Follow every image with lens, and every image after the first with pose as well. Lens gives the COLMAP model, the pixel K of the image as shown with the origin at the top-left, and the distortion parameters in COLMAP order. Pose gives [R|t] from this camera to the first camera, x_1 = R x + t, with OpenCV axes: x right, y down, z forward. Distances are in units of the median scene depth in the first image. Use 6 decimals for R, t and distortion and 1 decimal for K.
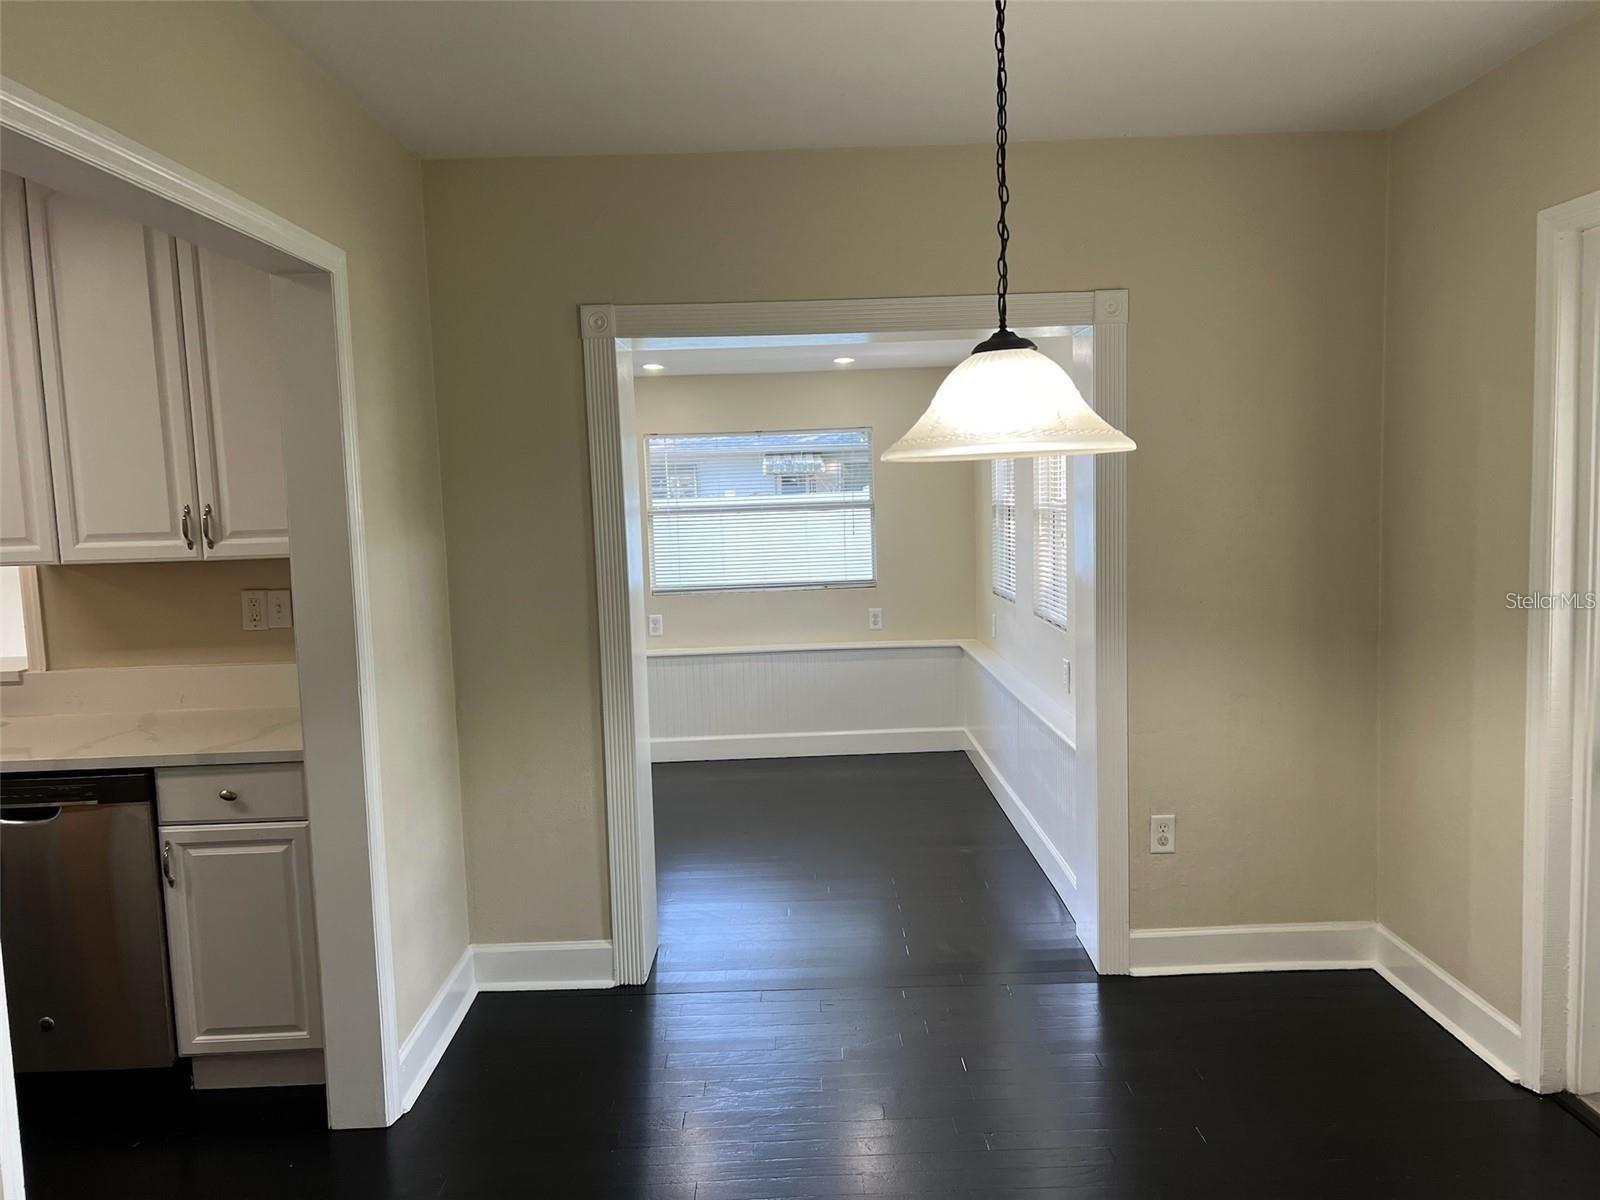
lens RADIAL K [[1241.8, 0, 805.7], [0, 1241.8, 607.3], [0, 0, 1]] dist [0.067327, -0.076300]
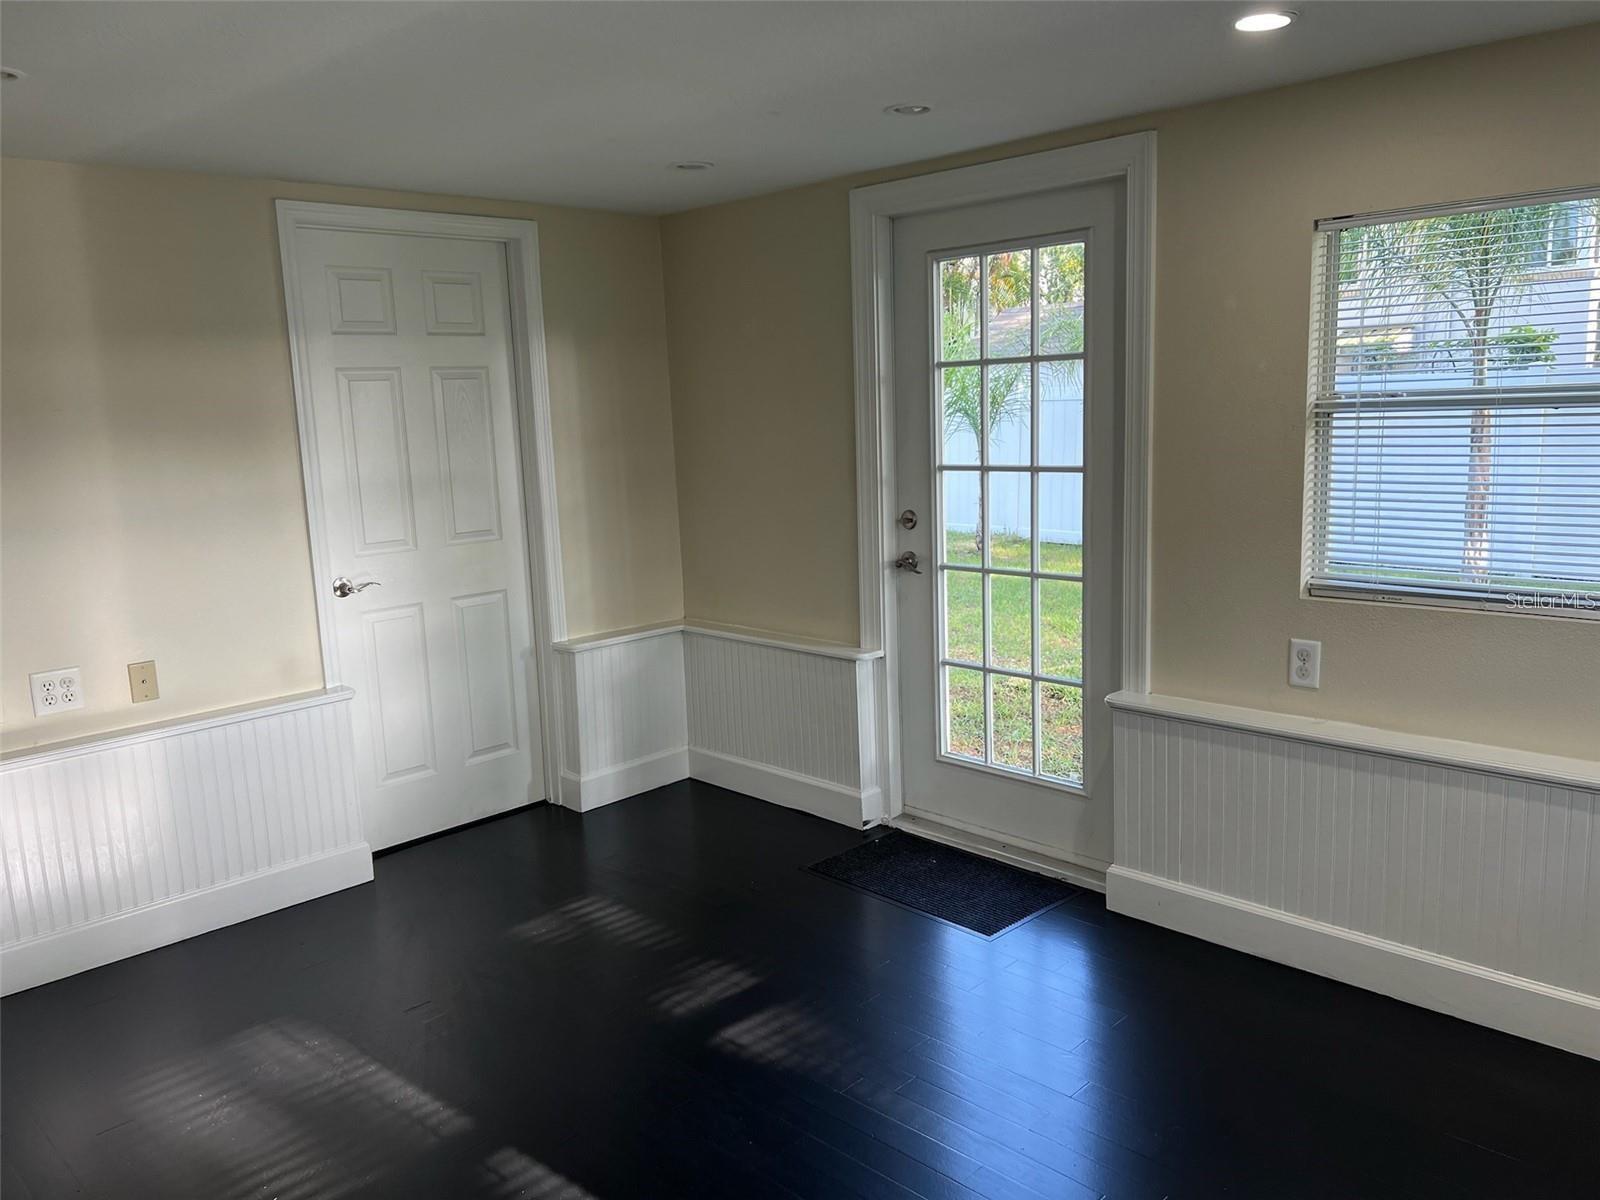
lens RADIAL K [[1241.8, 0, 801.2], [0, 1241.8, 603.9], [0, 0, 1]] dist [0.067327, -0.076300]
pose [[0.684106, 0.126815, -0.718273, 0.158638], [-0.058301, 0.991126, 0.119461, -0.105725], [0.727048, -0.039848, 0.685429, 1.209258]]
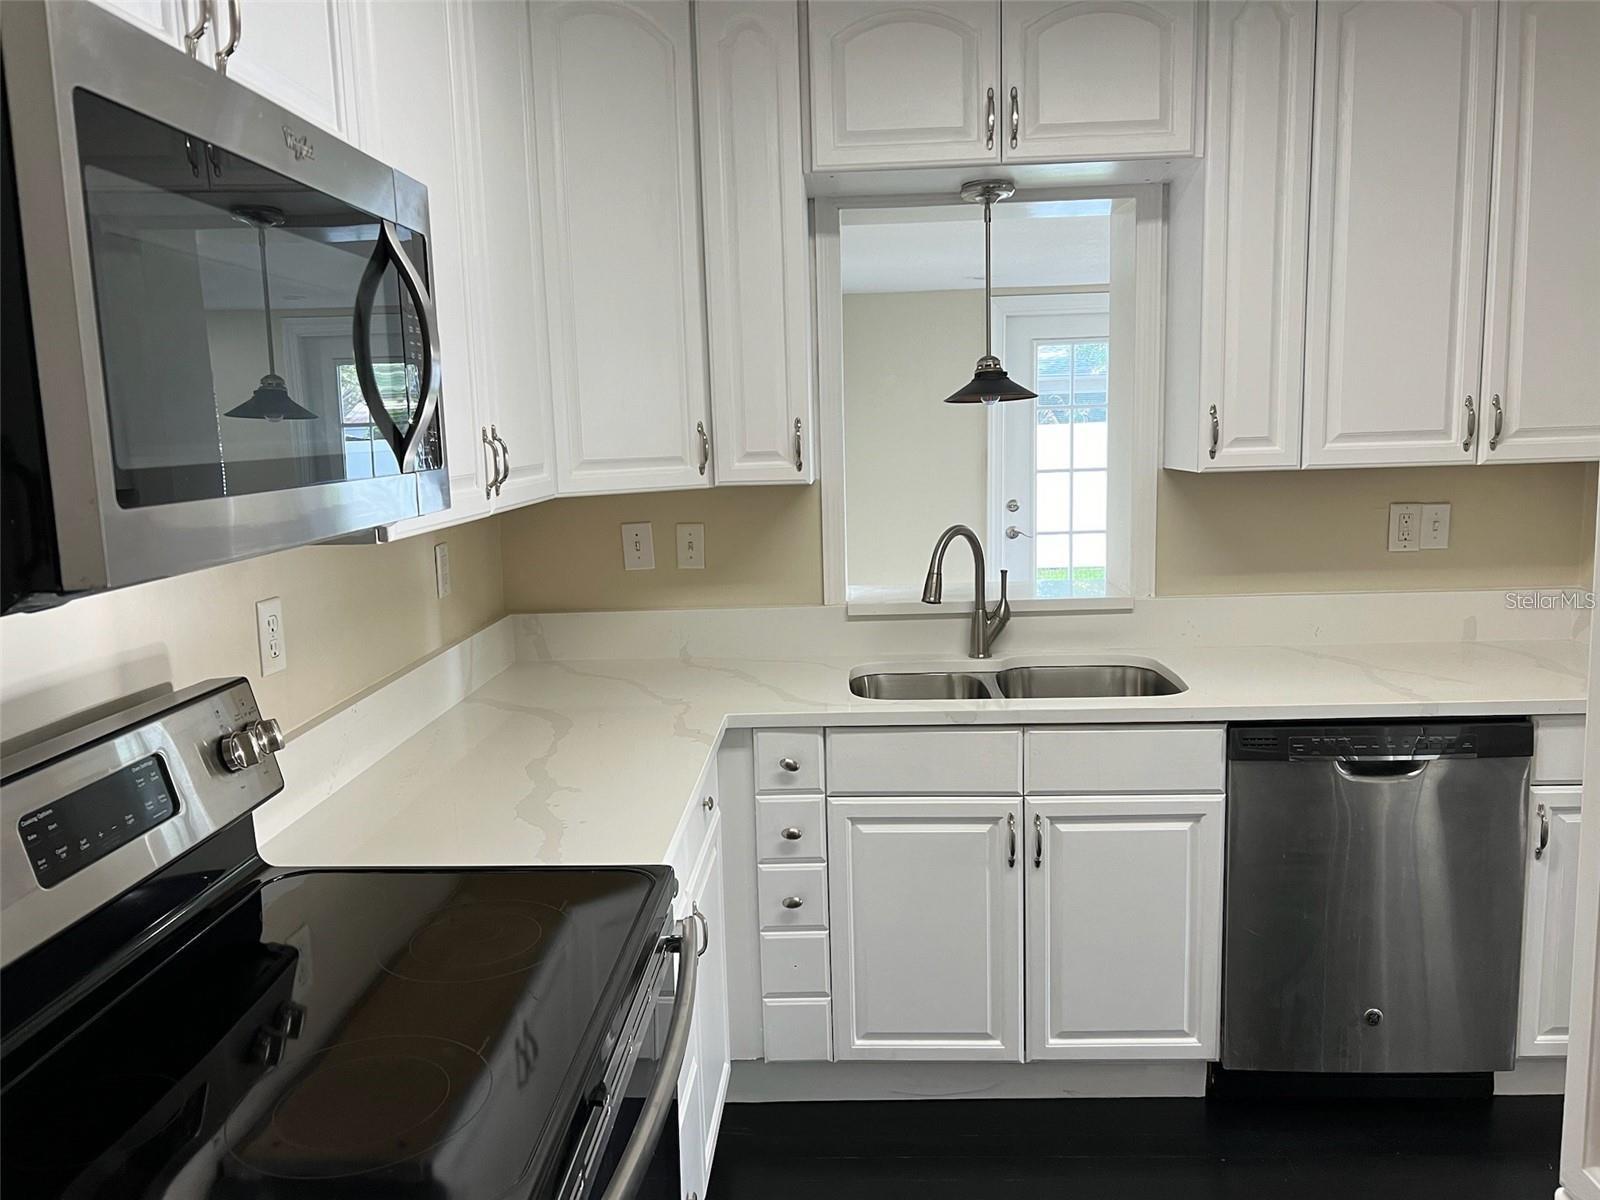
lens RADIAL K [[1241.8, 0, 794.5], [0, 1241.8, 613.4], [0, 0, 1]] dist [0.067327, -0.076300]
pose [[0.997459, 0.009752, -0.070578, -0.867262], [-0.005816, 0.998427, 0.055756, 0.016515], [0.071011, -0.055204, 0.995947, 0.140621]]
